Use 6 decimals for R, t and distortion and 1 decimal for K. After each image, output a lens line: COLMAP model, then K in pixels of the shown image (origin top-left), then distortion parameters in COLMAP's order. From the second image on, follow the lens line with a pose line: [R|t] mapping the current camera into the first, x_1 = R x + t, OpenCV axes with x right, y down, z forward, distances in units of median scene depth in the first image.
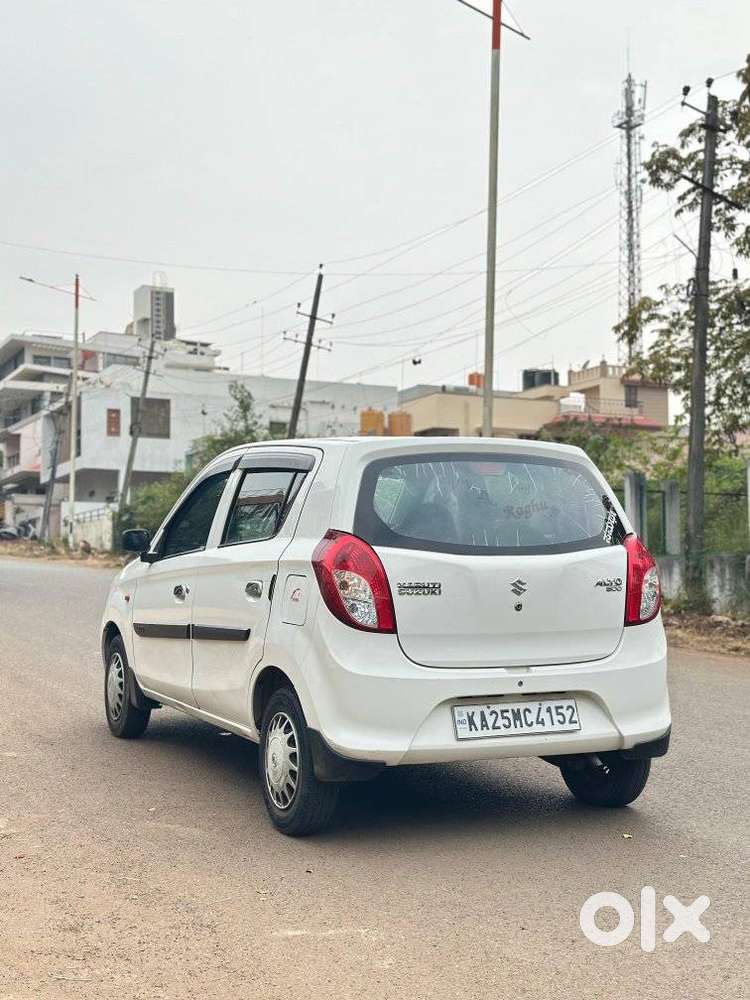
lens RADIAL K [[1401.1, 0, 381.8], [0, 1401.1, 499.6], [0, 0, 1]] dist [0.140787, 0.000000]
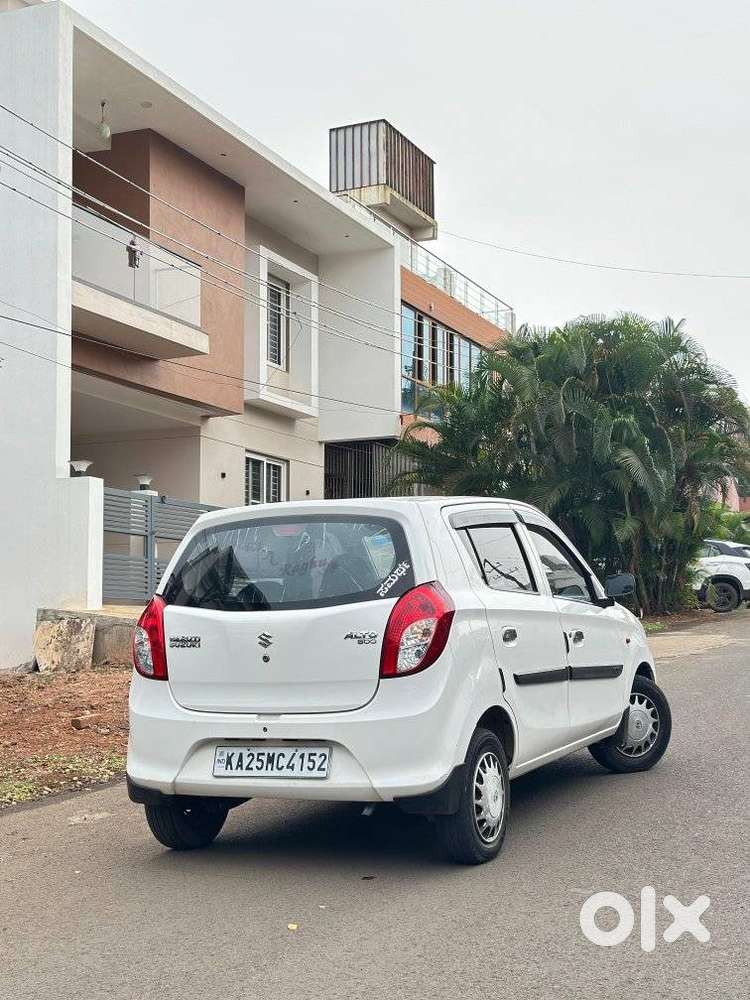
lens RADIAL K [[1401.1, 0, 373.3], [0, 1401.1, 506.5], [0, 0, 1]] dist [0.140787, 0.000000]
pose [[0.645359, -0.069588, -0.760703, 0.898716], [0.055674, 0.997478, -0.044016, 0.010578], [0.761848, -0.013945, 0.647605, 0.329418]]
